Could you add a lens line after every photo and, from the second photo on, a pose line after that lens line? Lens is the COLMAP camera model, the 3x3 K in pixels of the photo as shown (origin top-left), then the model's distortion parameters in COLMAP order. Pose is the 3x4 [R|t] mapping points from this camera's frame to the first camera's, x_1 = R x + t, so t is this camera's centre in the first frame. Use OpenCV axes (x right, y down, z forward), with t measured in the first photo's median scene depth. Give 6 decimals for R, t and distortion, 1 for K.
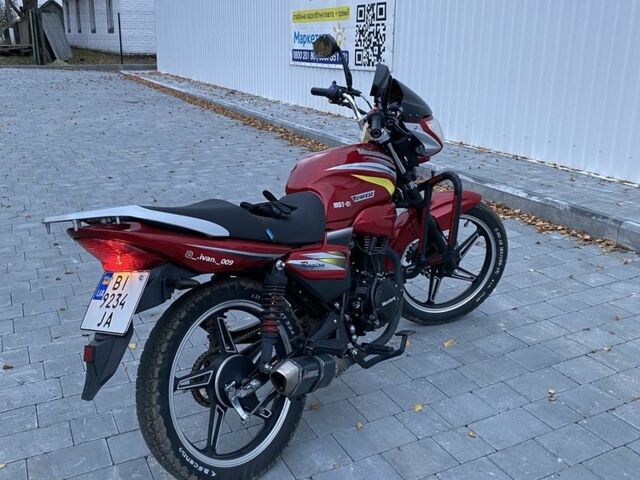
lens RADIAL K [[634.9, 0, 320.0], [0, 634.9, 240.0], [0, 0, 1]] dist [0.002996, 0.001022]
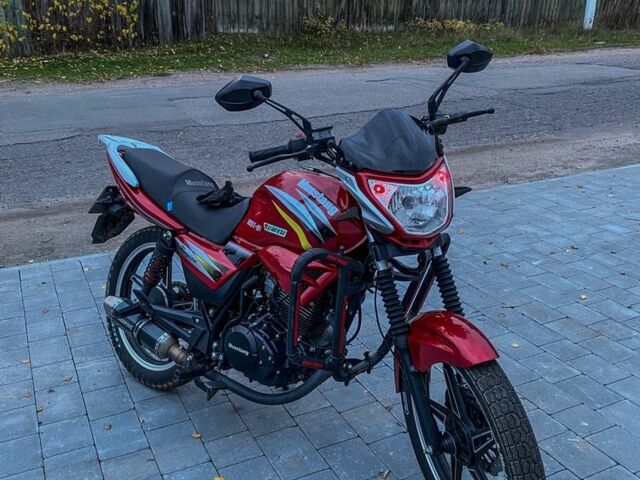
lens RADIAL K [[634.9, 0, 320.0], [0, 634.9, 240.0], [0, 0, 1]] dist [0.002996, 0.001022]
pose [[-0.002554, 0.342696, -0.939443, 0.809098], [-0.317192, 0.890656, 0.325761, -0.328427], [0.948358, 0.298816, 0.106426, 0.903266]]
